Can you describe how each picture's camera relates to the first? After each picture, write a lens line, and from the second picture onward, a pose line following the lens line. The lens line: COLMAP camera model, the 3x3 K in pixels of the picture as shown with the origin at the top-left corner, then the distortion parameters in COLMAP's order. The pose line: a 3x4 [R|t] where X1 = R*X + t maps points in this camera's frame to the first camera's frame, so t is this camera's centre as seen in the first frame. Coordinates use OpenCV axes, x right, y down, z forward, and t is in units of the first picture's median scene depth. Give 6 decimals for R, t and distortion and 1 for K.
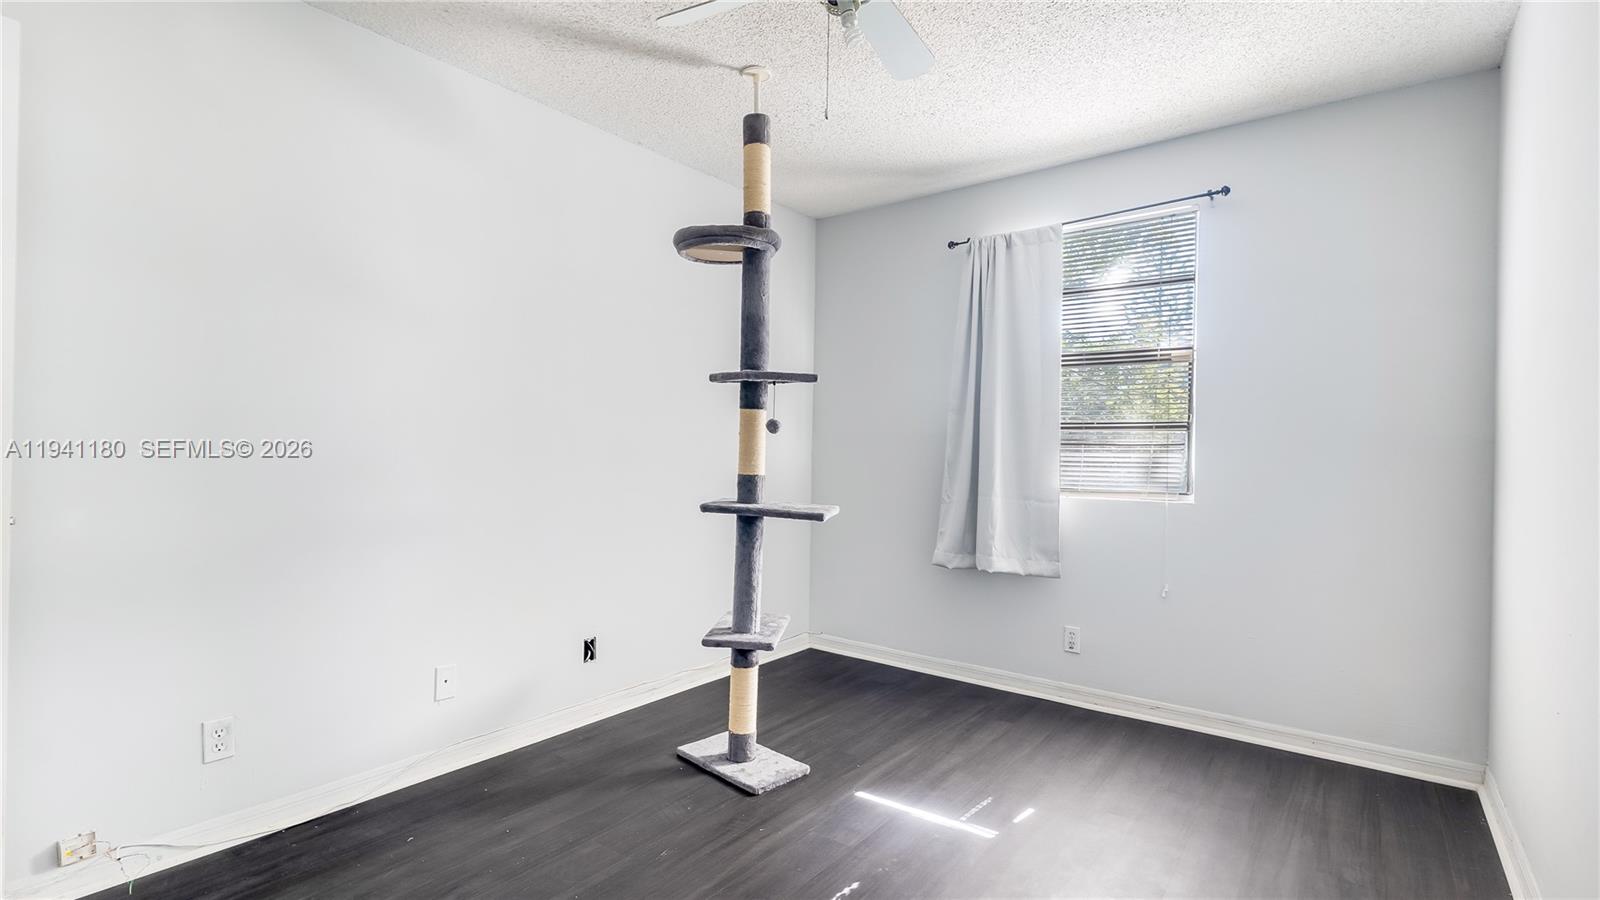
lens RADIAL K [[744.6, 0, 800.3], [0, 744.6, 449.2], [0, 0, 1]] dist [-0.007967, 0.001613]
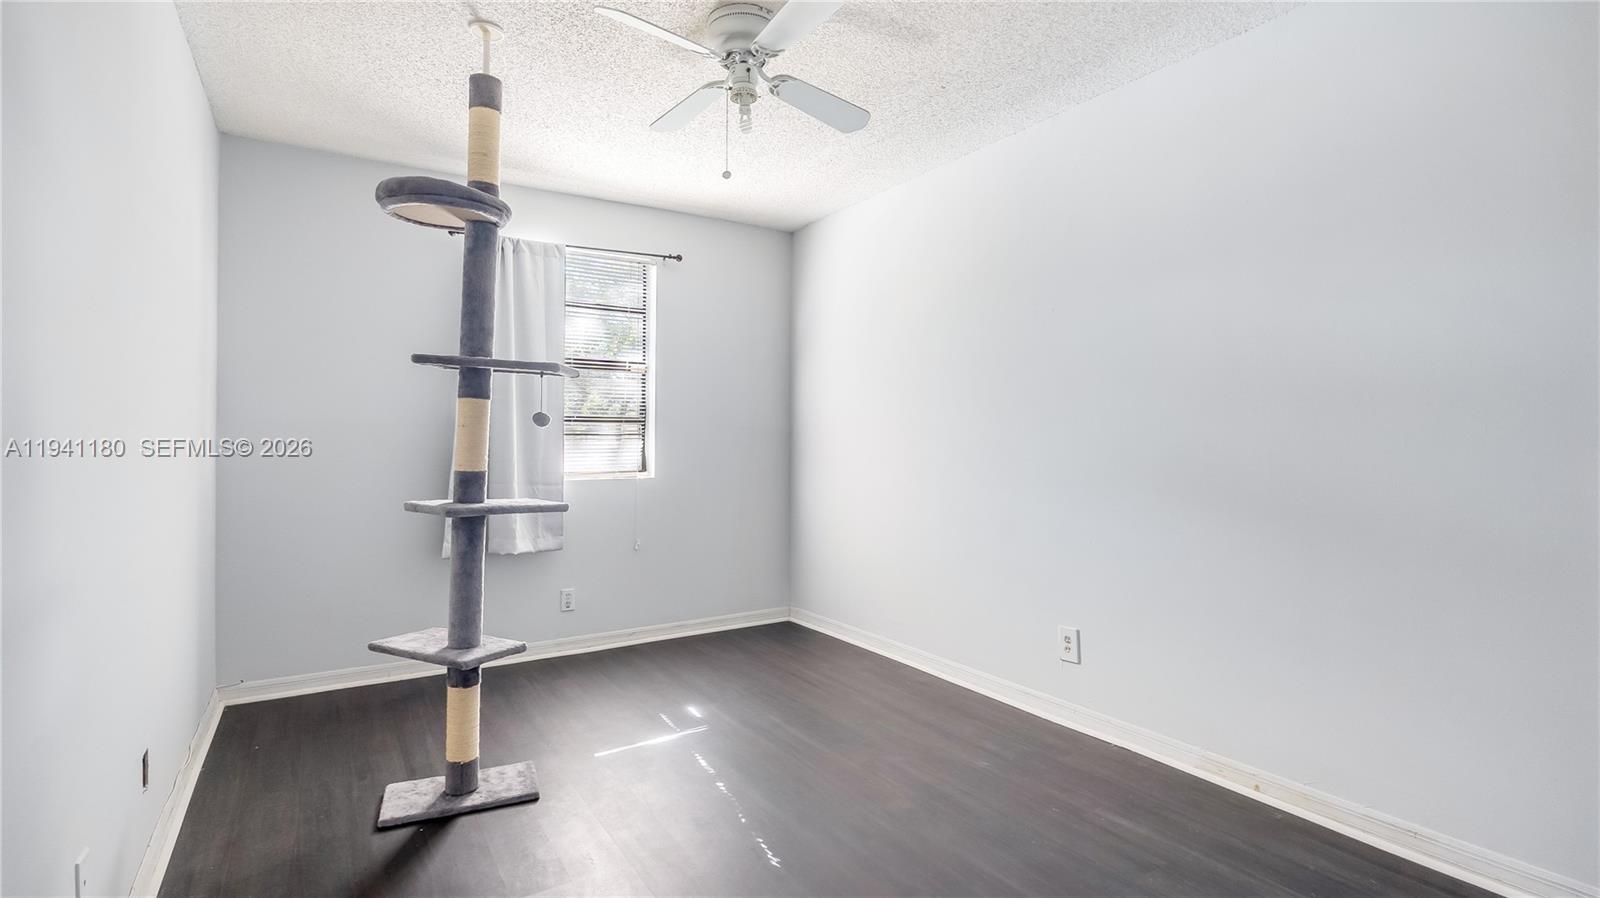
lens RADIAL K [[744.6, 0, 801.9], [0, 744.6, 446.7], [0, 0, 1]] dist [-0.007967, 0.001613]
pose [[0.333653, -0.019514, 0.942494, -0.710925], [0.003994, 0.999806, 0.019286, -0.009914], [-0.942688, -0.002671, 0.333666, 0.294844]]
